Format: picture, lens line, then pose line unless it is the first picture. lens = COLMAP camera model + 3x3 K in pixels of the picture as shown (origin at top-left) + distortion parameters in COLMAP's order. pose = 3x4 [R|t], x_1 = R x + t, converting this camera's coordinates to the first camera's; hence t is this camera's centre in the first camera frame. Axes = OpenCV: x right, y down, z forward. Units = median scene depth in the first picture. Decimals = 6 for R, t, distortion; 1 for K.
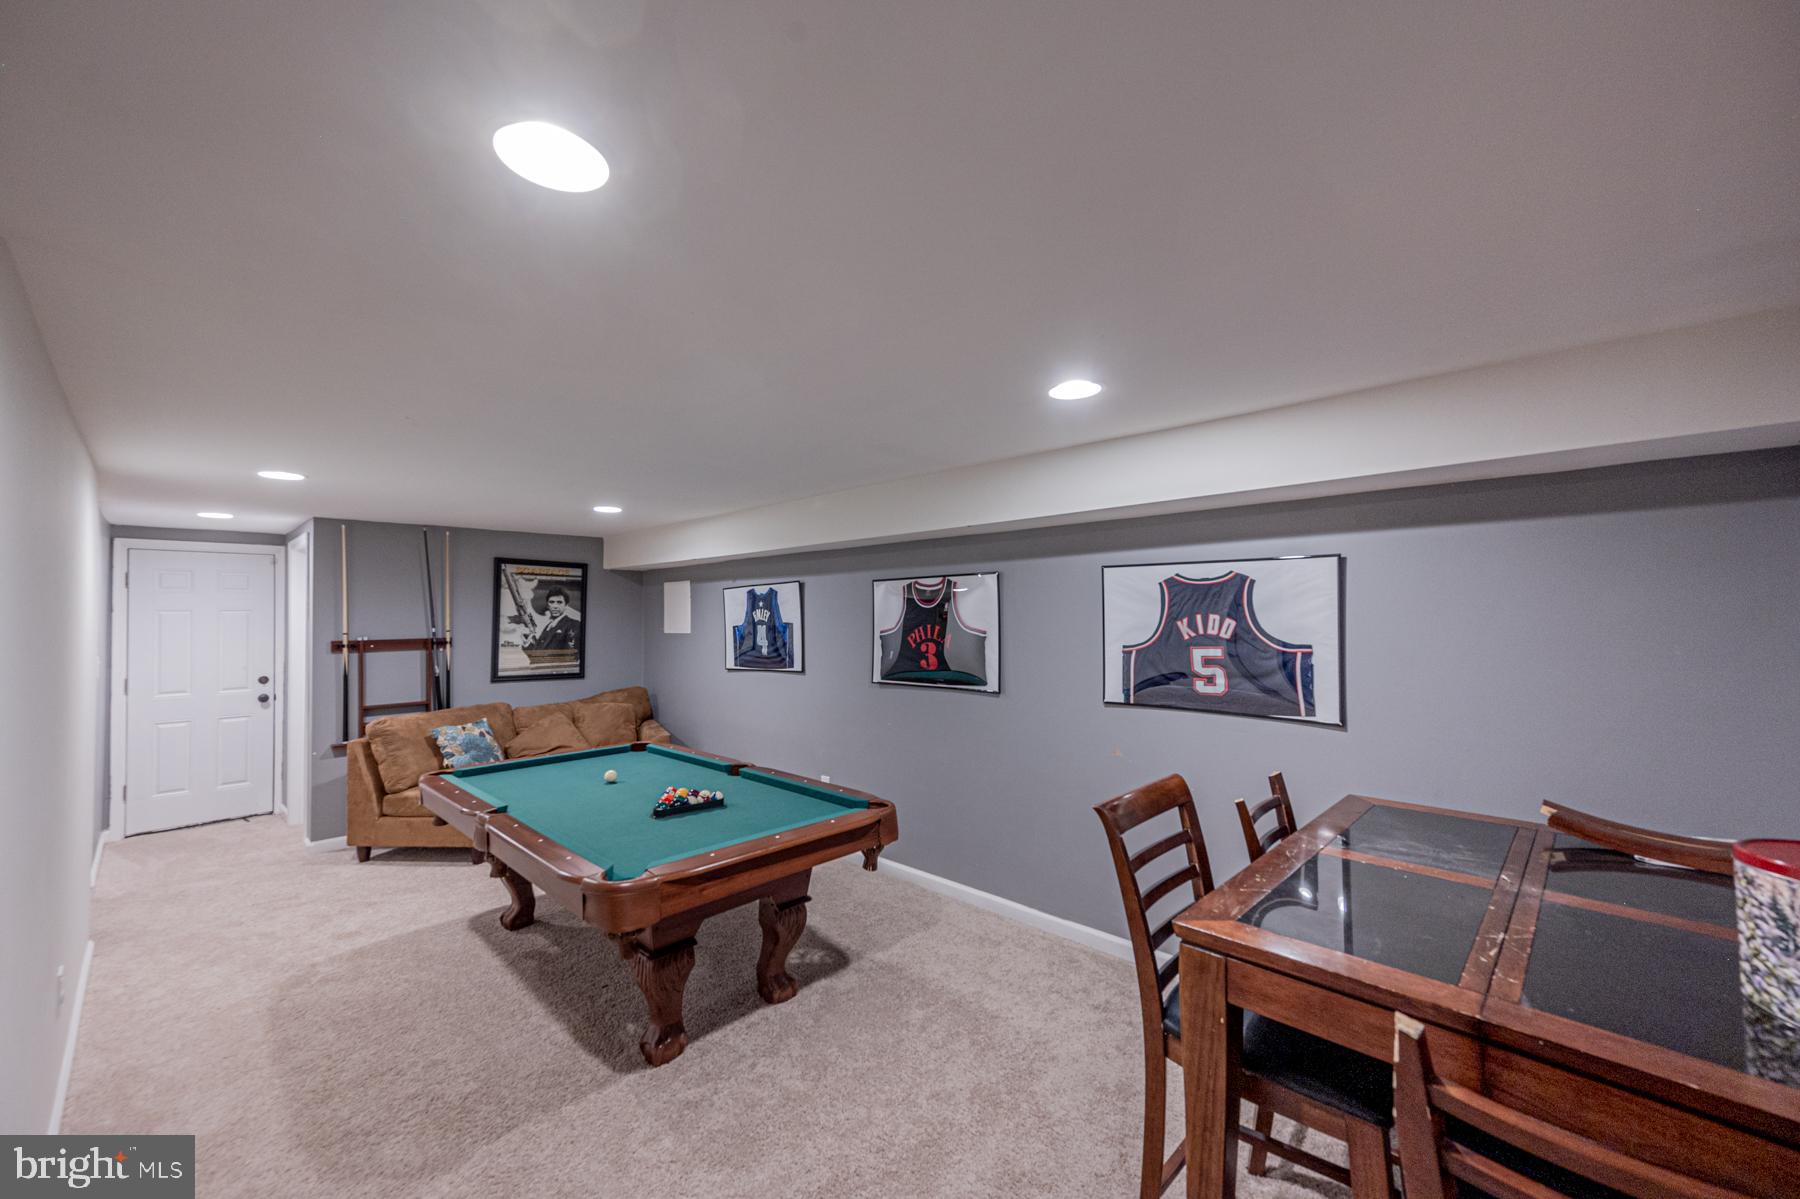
lens RADIAL K [[712.5, 0, 900.0], [0, 712.5, 599.5], [0, 0, 1]] dist [0.016094, 0.000083]
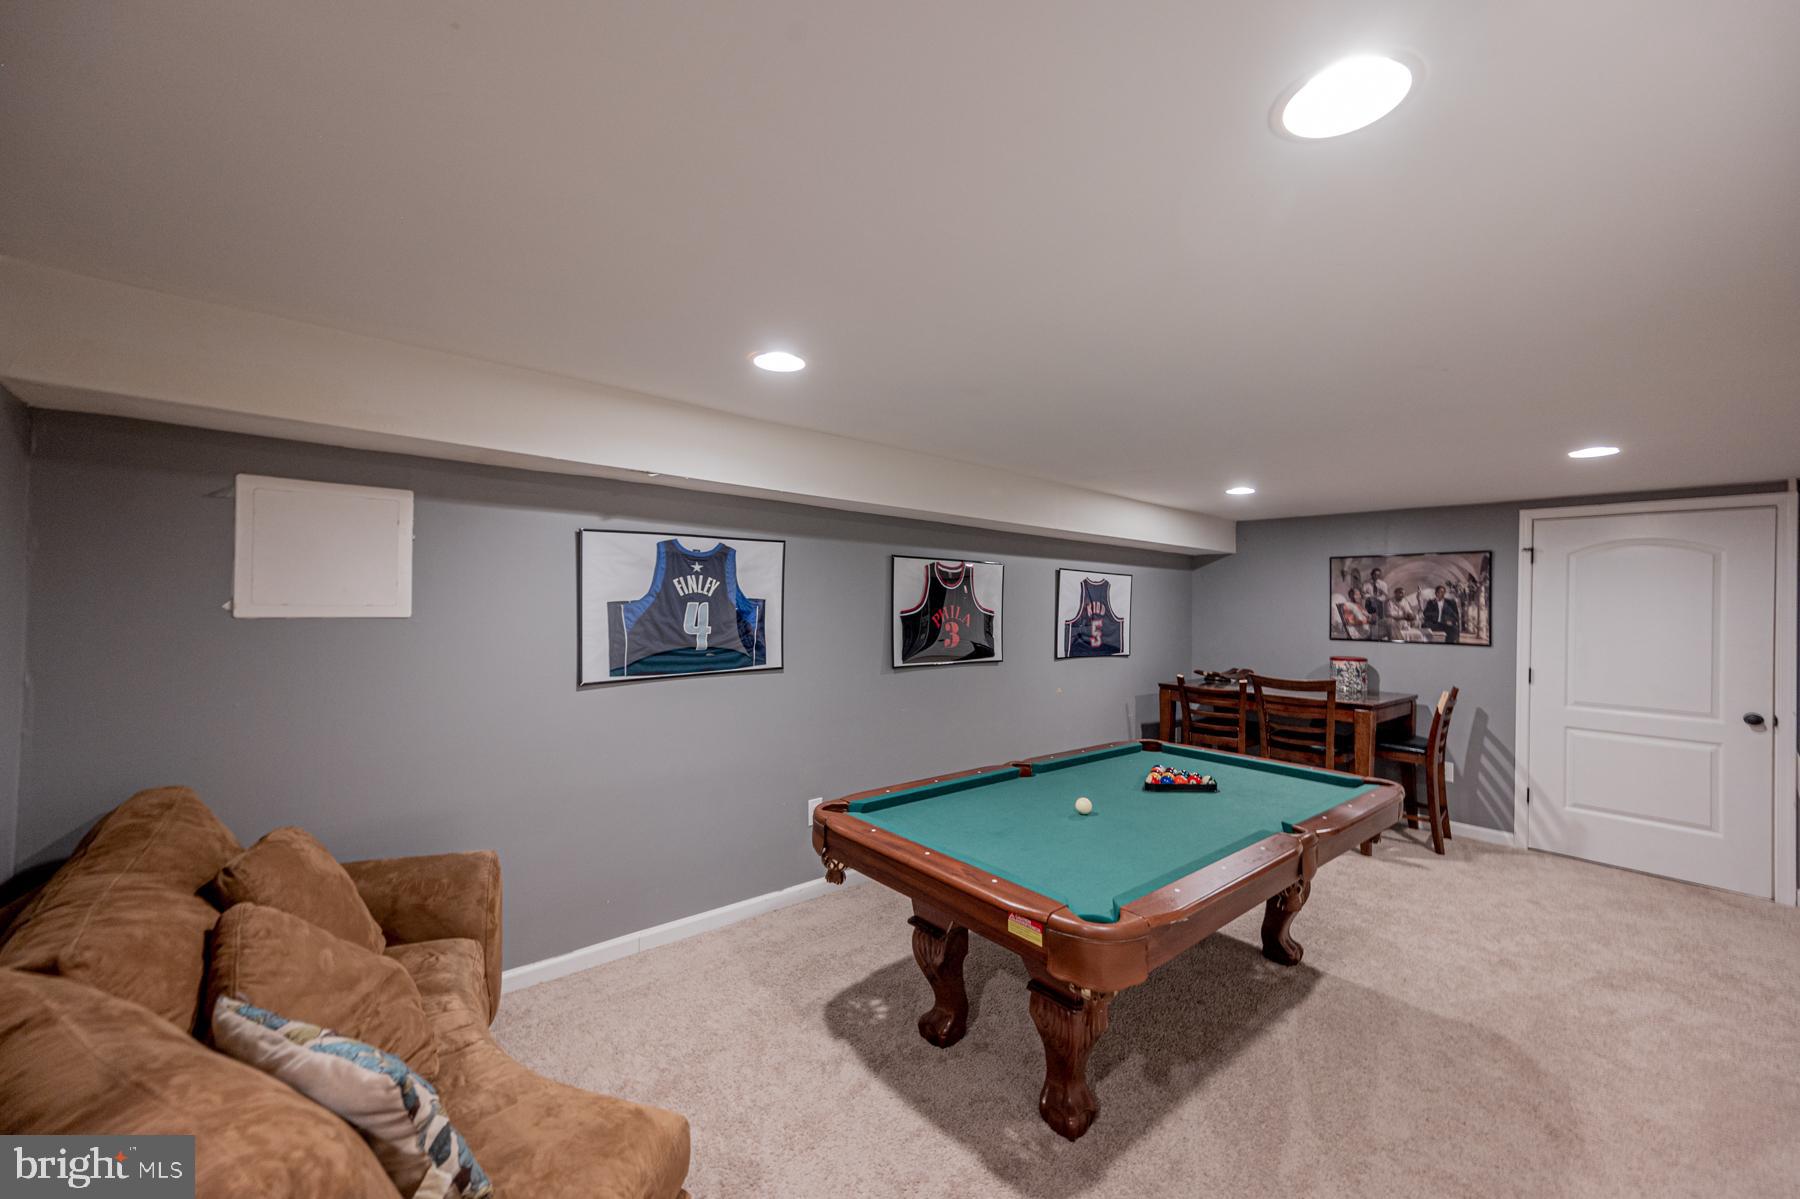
lens RADIAL K [[692.2, 0, 910.1], [0, 692.2, 597.3], [0, 0, 1]] dist [0.013898, -0.000056]
pose [[0.080288, -0.018687, 0.996597, -0.982139], [-0.081429, 0.996359, 0.025243, 0.002600], [-0.993440, -0.083179, 0.078474, 0.978865]]
